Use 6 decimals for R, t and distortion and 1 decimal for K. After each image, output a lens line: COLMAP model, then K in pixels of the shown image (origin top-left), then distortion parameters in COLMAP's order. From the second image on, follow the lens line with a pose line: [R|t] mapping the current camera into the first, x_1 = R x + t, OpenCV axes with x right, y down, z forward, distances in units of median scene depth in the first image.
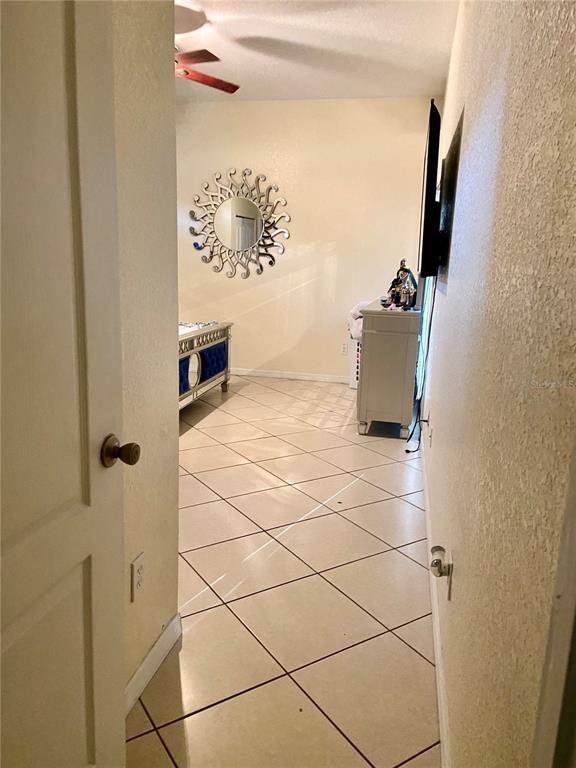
lens RADIAL K [[586.3, 0, 288.0], [0, 586.3, 384.0], [0, 0, 1]] dist [0.173482, 0.000106]
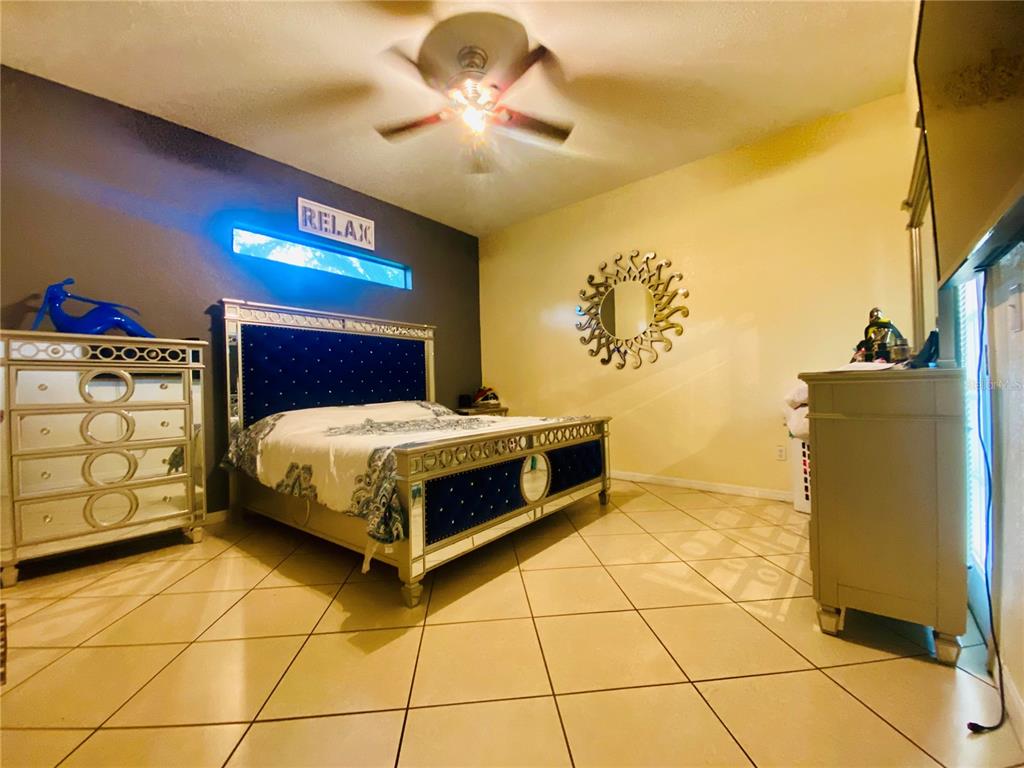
lens RADIAL K [[416.6, 0, 511.3], [0, 416.6, 383.6], [0, 0, 1]] dist [0.031595, -0.026146]
pose [[0.883448, -0.062373, -0.464358, 0.055079], [-0.039861, 0.977500, -0.207135, -0.025070], [0.466830, 0.201503, 0.861085, 0.440647]]
